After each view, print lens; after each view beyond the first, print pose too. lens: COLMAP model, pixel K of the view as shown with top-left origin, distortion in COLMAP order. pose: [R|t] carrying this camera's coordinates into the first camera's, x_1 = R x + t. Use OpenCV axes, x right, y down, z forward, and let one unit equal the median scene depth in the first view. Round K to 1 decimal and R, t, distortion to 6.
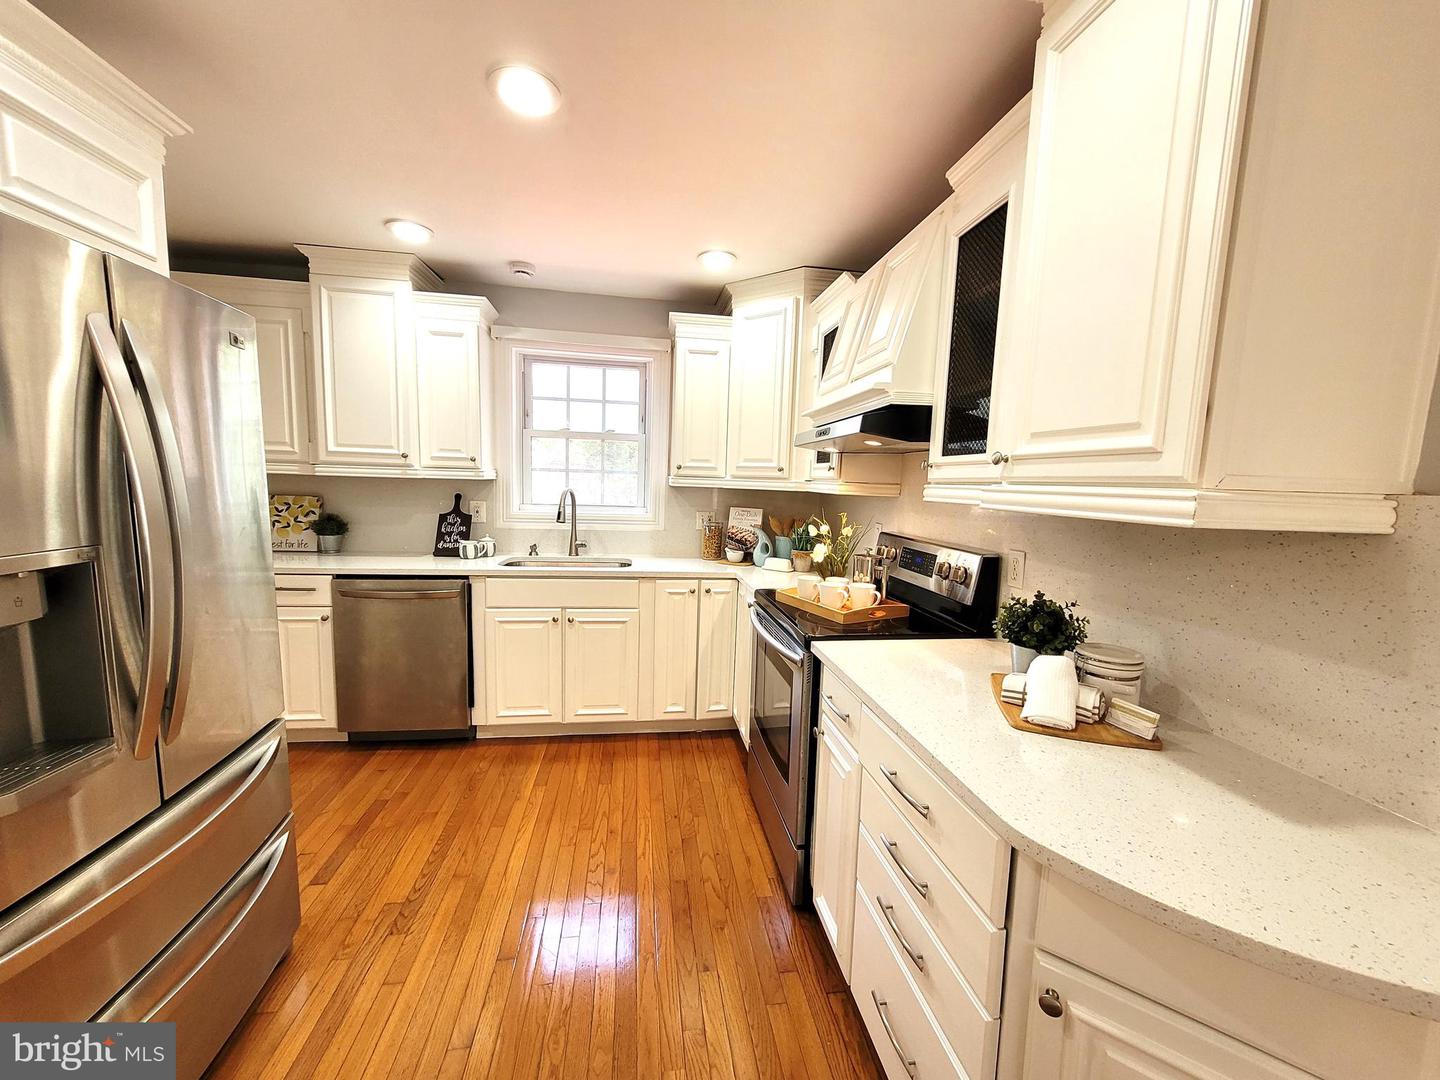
lens RADIAL K [[566.7, 0, 723.5], [0, 566.7, 544.0], [0, 0, 1]] dist [0.005176, 0.000201]
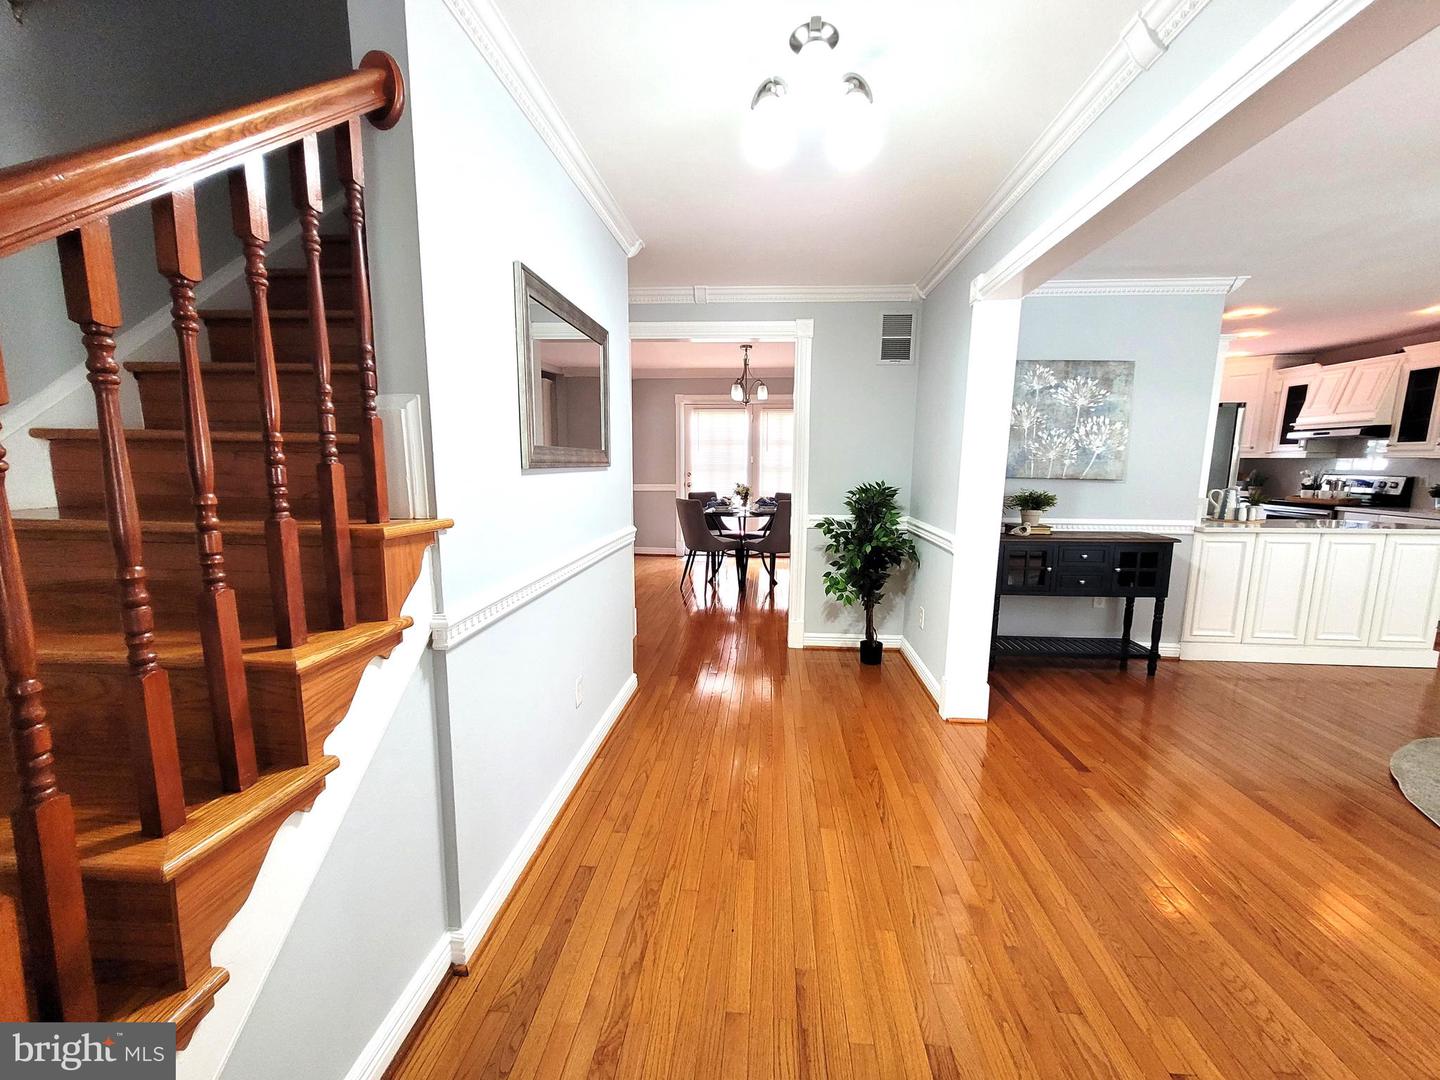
lens RADIAL K [[566.7, 0, 723.5], [0, 566.7, 544.0], [0, 0, 1]] dist [0.005176, 0.000201]
pose [[0.974180, 0.014830, -0.225287, -1.302939], [-0.006453, 0.999262, 0.037875, 0.157549], [0.225683, -0.035443, 0.973556, -1.501241]]
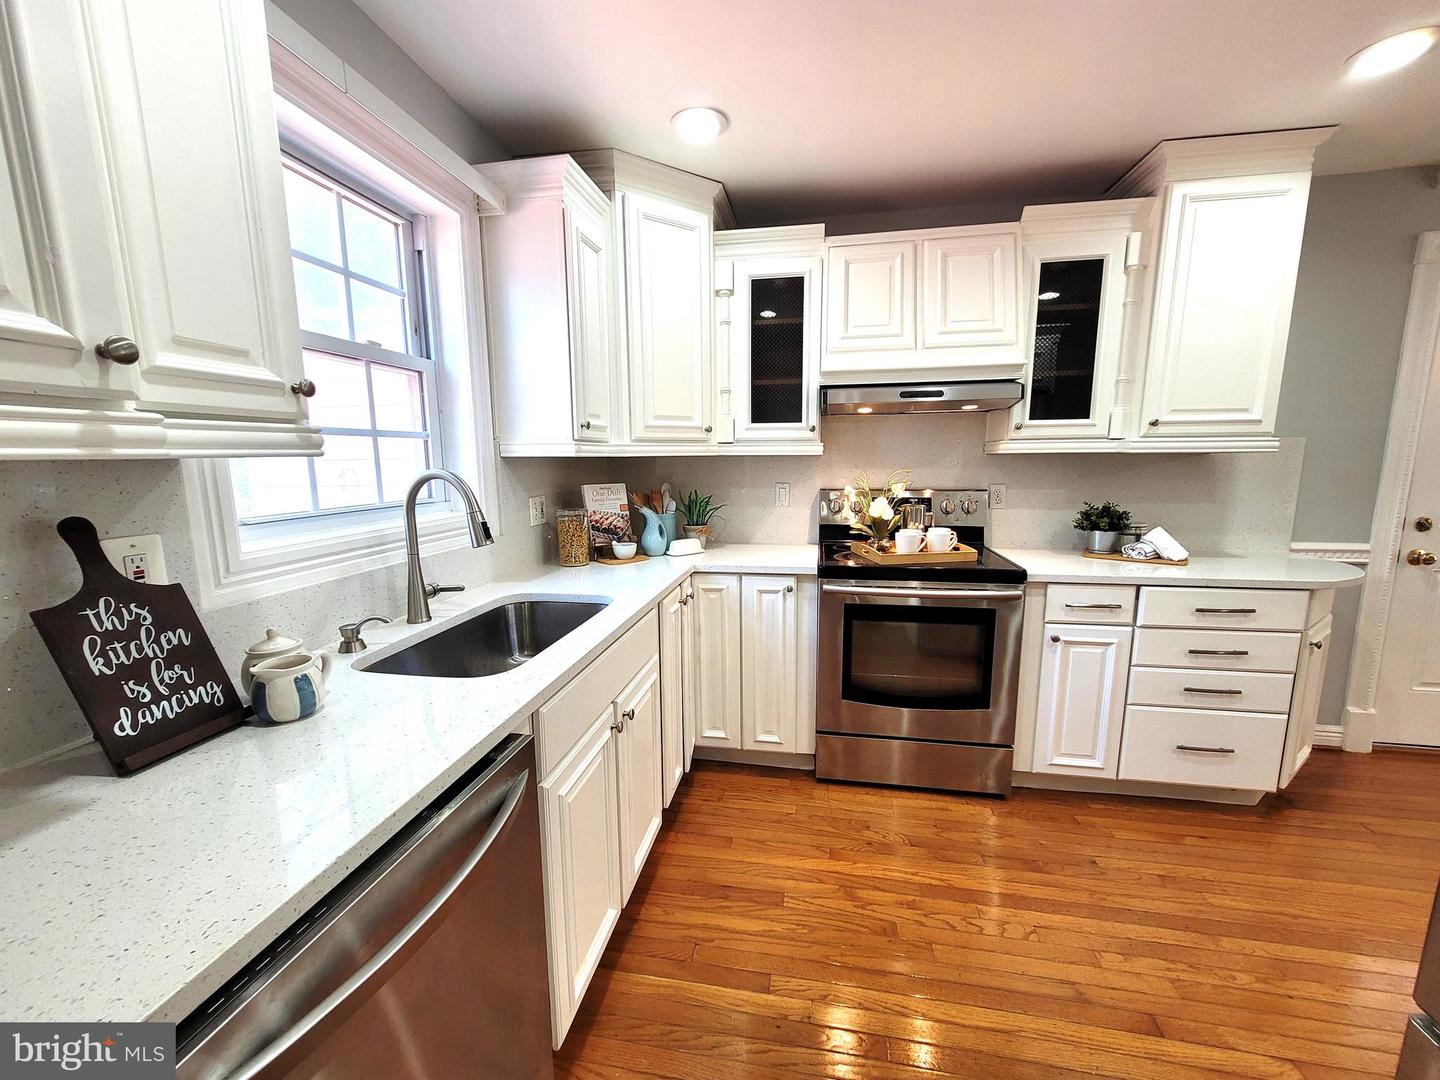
lens RADIAL K [[566.7, 0, 723.5], [0, 566.7, 544.0], [0, 0, 1]] dist [0.005176, 0.000201]
pose [[0.321026, -0.180246, 0.929760, -0.664402], [0.123181, 0.981330, 0.147712, -0.085458], [-0.939025, 0.067109, 0.337235, 0.691518]]
